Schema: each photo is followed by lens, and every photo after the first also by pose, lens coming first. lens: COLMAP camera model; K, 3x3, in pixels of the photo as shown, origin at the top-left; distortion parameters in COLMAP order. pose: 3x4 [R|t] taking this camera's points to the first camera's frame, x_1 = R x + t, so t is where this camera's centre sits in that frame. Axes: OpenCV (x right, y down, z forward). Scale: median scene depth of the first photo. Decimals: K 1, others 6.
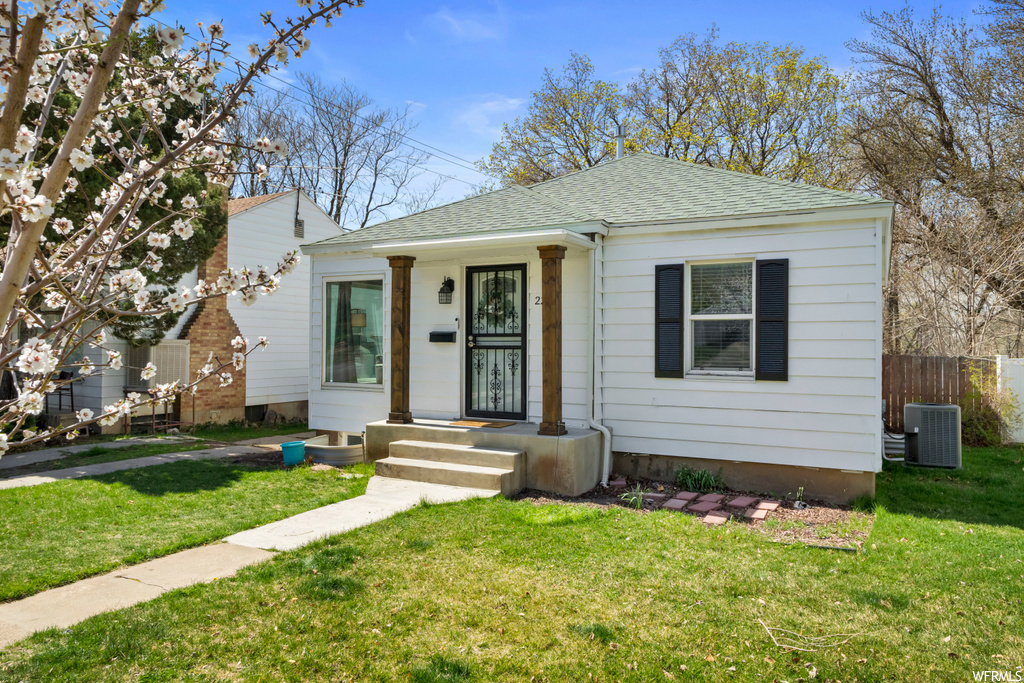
lens RADIAL K [[685.4, 0, 512.3], [0, 685.4, 340.4], [0, 0, 1]] dist [0.008794, 0.002799]
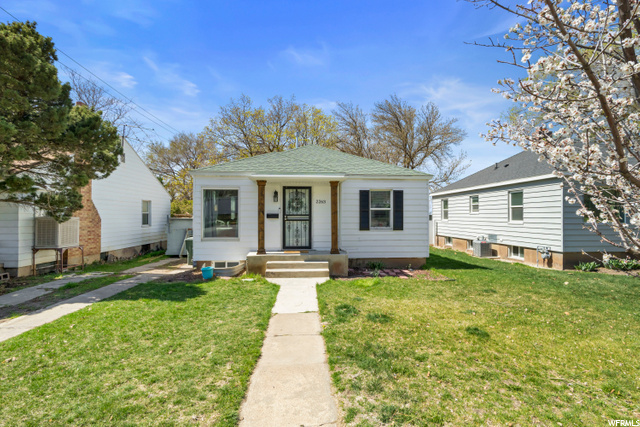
lens RADIAL K [[278.6, 0, 320.0], [0, 278.6, 213.7], [0, 0, 1]] dist [-0.003027, 0.000001]
pose [[0.847630, -0.001424, 0.530586, -0.491427], [0.001170, 0.999999, 0.000814, -0.013568], [-0.530586, -0.000069, 0.847631, 0.118972]]
